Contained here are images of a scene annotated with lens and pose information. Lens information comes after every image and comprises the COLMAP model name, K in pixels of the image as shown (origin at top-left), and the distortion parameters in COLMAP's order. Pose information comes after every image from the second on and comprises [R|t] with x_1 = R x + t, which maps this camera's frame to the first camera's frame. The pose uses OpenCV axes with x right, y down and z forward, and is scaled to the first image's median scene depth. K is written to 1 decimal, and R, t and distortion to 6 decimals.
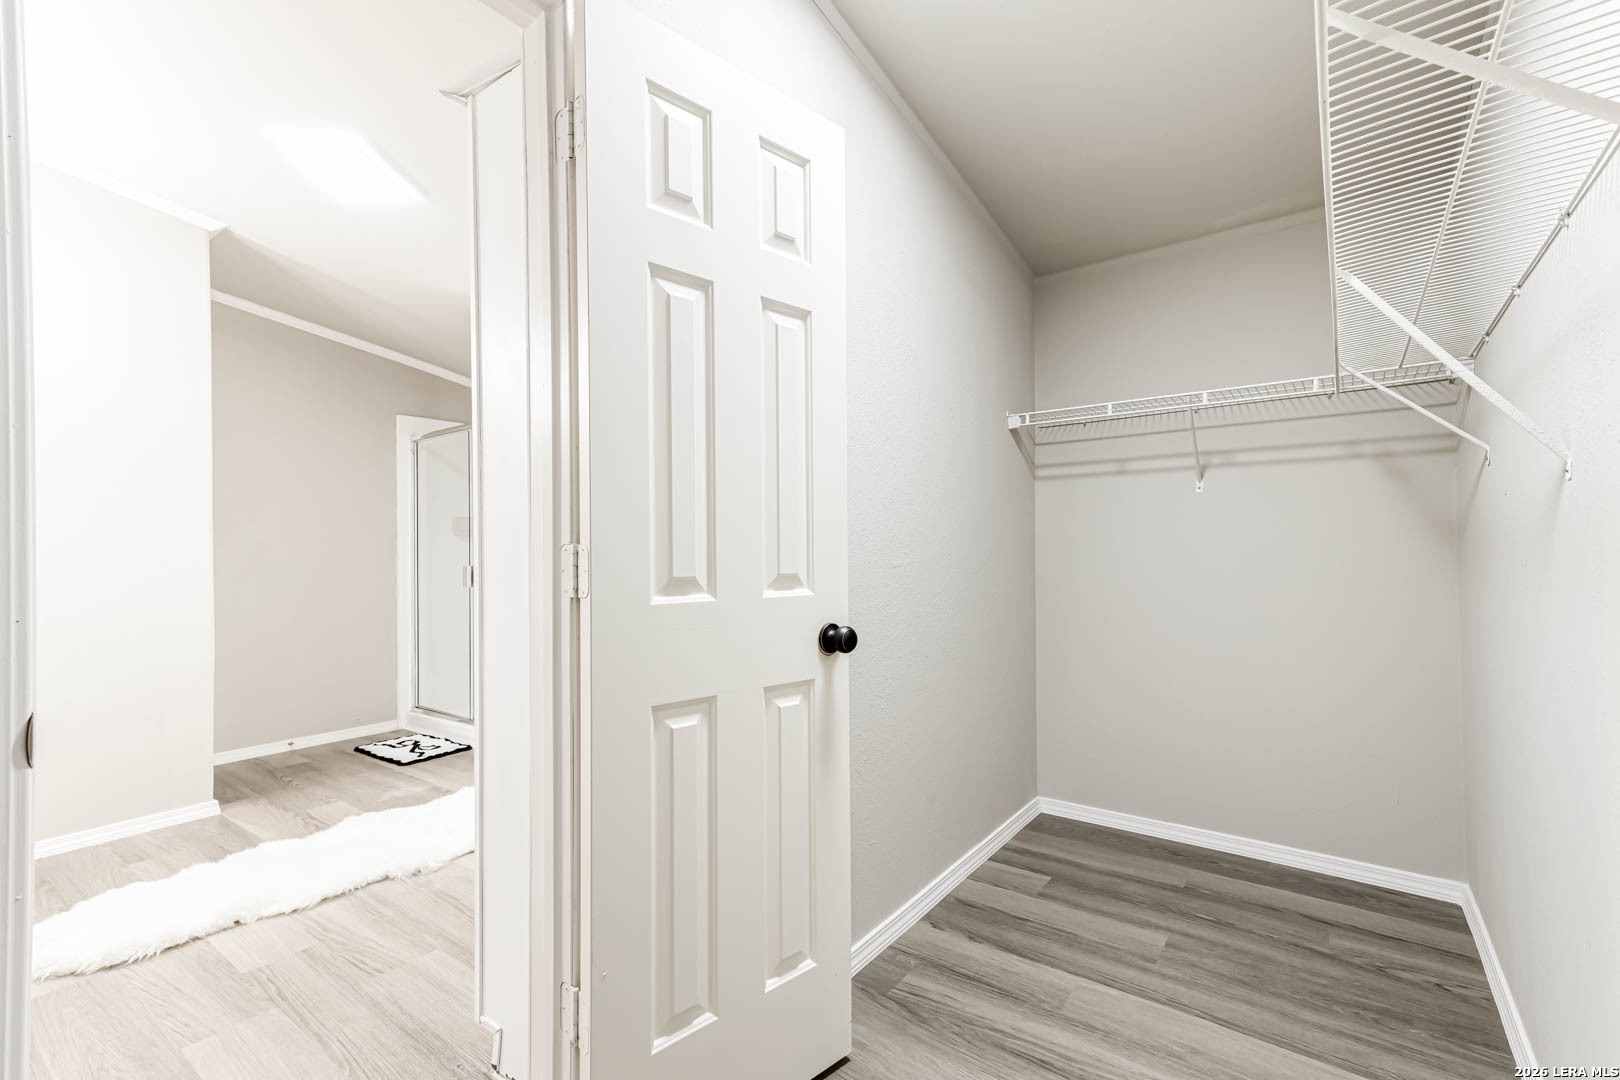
lens RADIAL K [[722.4, 0, 810.6], [0, 722.4, 541.4], [0, 0, 1]] dist [0.024171, -0.001252]
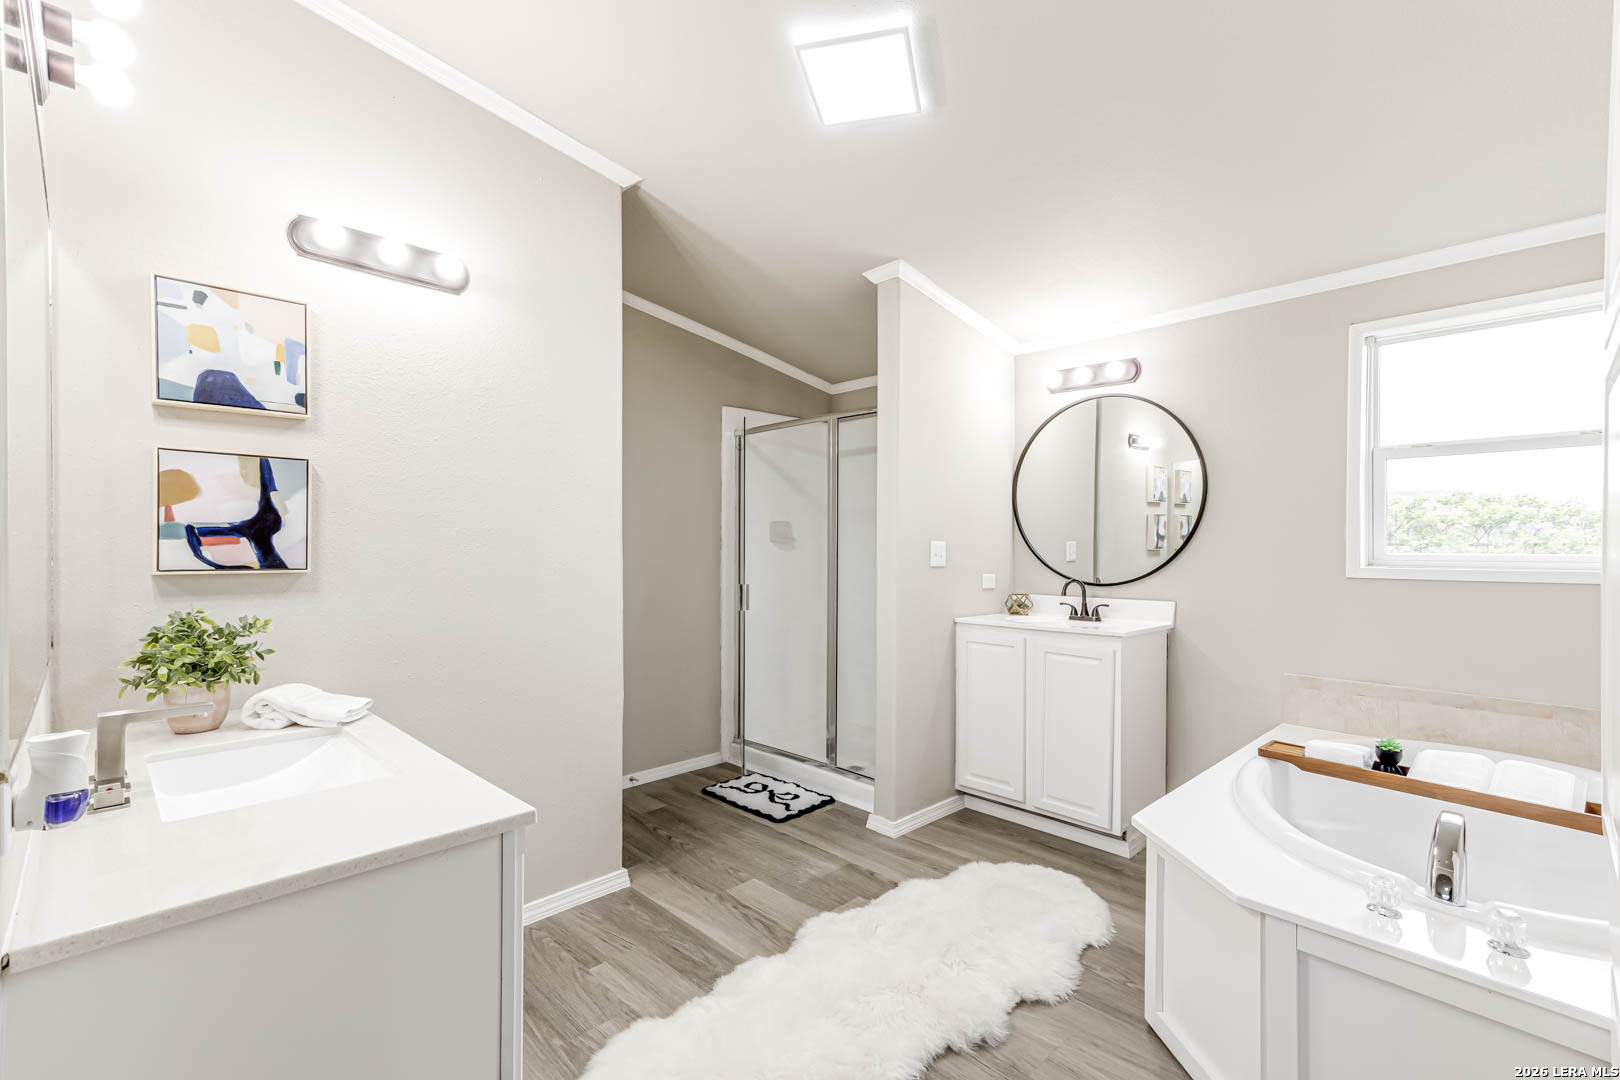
lens RADIAL K [[724.3, 0, 814.7], [0, 724.3, 543.1], [0, 0, 1]] dist [-0.000447, -0.000061]
pose [[0.987370, 0.010093, -0.158108, -0.403148], [-0.007428, 0.999820, 0.017437, -0.031852], [0.158255, -0.016043, 0.987268, 0.192179]]
